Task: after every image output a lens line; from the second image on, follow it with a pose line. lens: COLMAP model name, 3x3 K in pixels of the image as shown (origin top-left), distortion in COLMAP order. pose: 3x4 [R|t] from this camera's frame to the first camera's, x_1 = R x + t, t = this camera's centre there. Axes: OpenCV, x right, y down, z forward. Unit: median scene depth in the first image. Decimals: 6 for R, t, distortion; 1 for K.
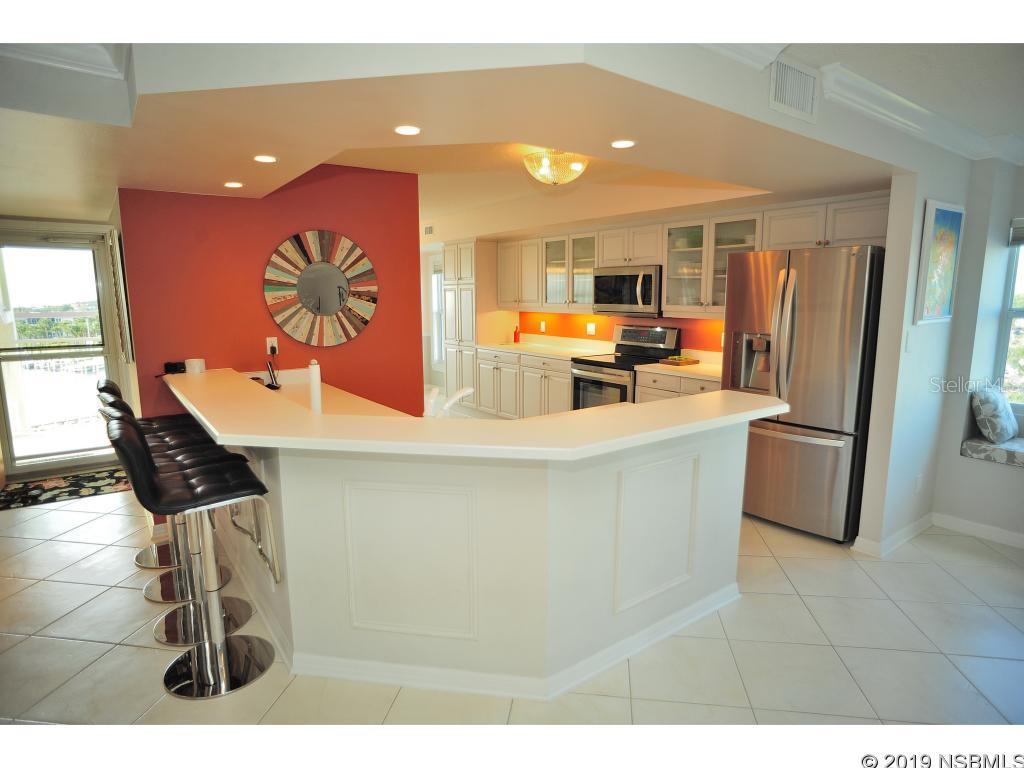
lens RADIAL K [[585.3, 0, 515.0], [0, 585.3, 389.0], [0, 0, 1]] dist [-0.086798, 0.060456]
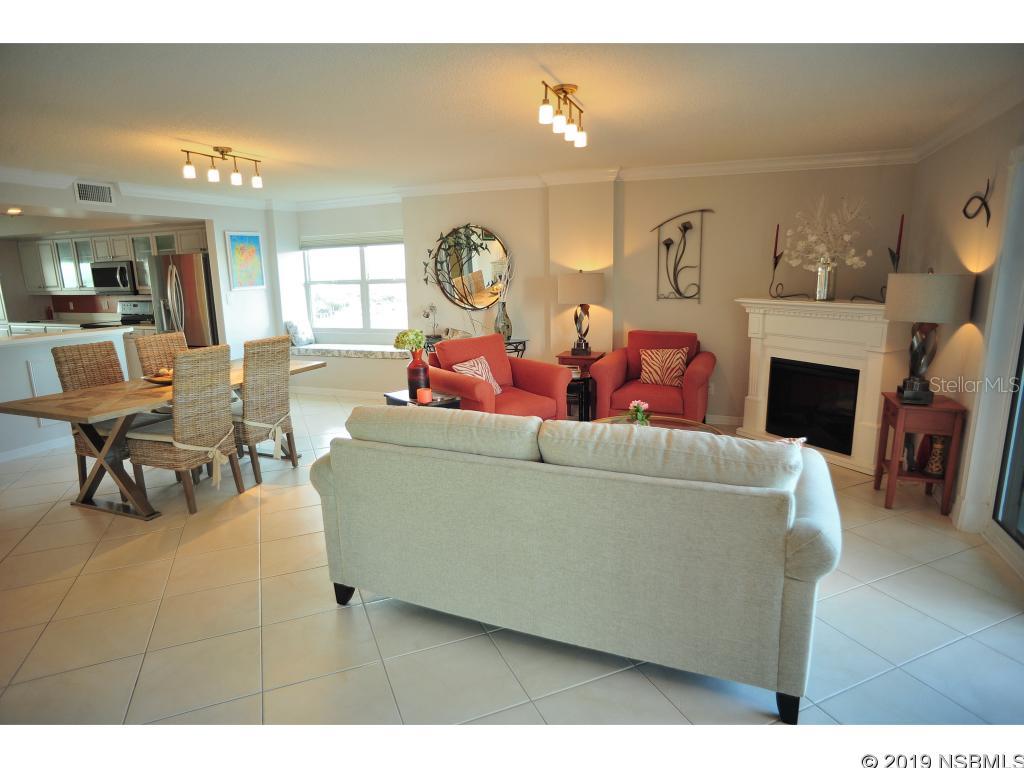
lens RADIAL K [[585.3, 0, 515.0], [0, 585.3, 389.0], [0, 0, 1]] dist [-0.086798, 0.060456]
pose [[0.848249, -0.121298, 0.515519, 0.359236], [0.102947, 0.992615, 0.064165, 0.170922], [-0.519495, -0.001357, 0.854472, -1.052993]]
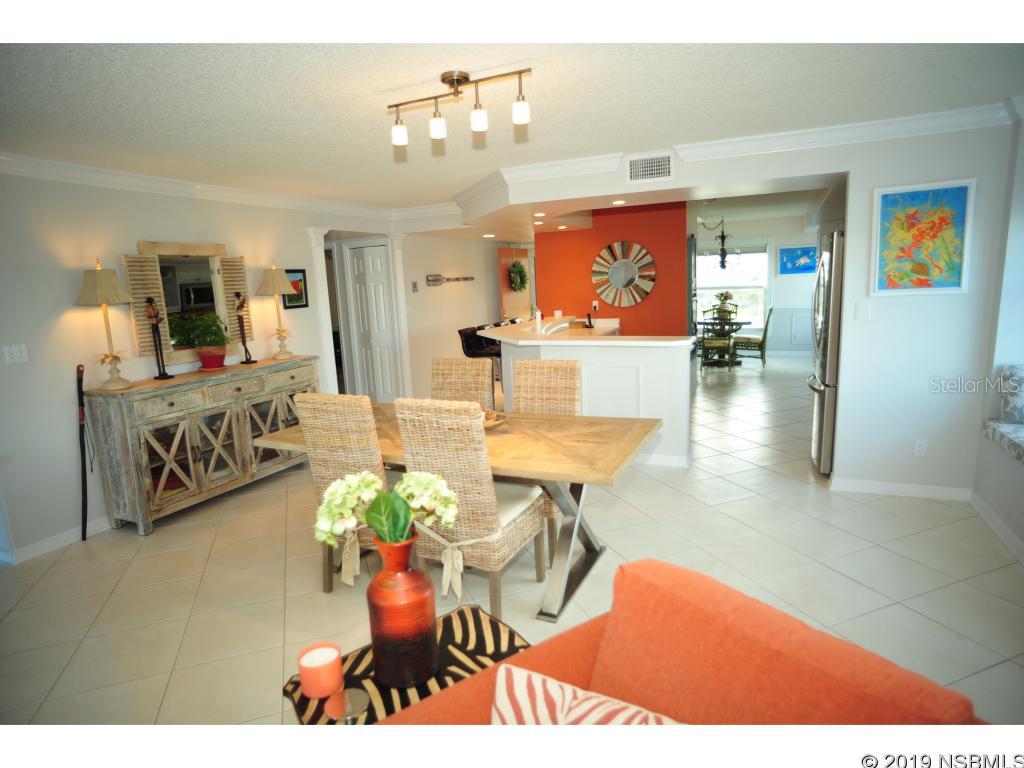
lens RADIAL K [[585.3, 0, 515.0], [0, 585.3, 389.0], [0, 0, 1]] dist [-0.086798, 0.060456]
pose [[0.490375, 0.139517, -0.860272, 1.086291], [-0.096141, 0.989738, 0.105711, 0.017480], [0.866192, 0.030869, 0.498756, -0.160439]]
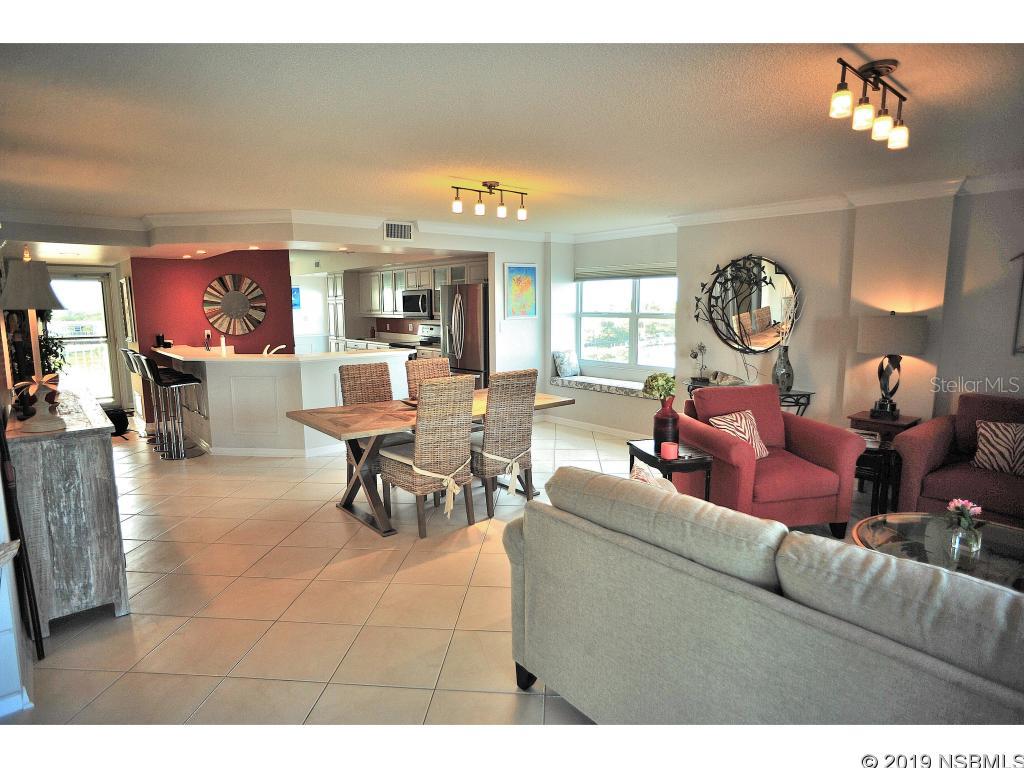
lens RADIAL K [[585.3, 0, 515.0], [0, 585.3, 389.0], [0, 0, 1]] dist [-0.086798, 0.060456]
pose [[0.997429, -0.011715, 0.070701, 0.456568], [0.012898, 0.999784, -0.016304, 0.149145], [-0.070495, 0.017174, 0.997364, -0.961870]]
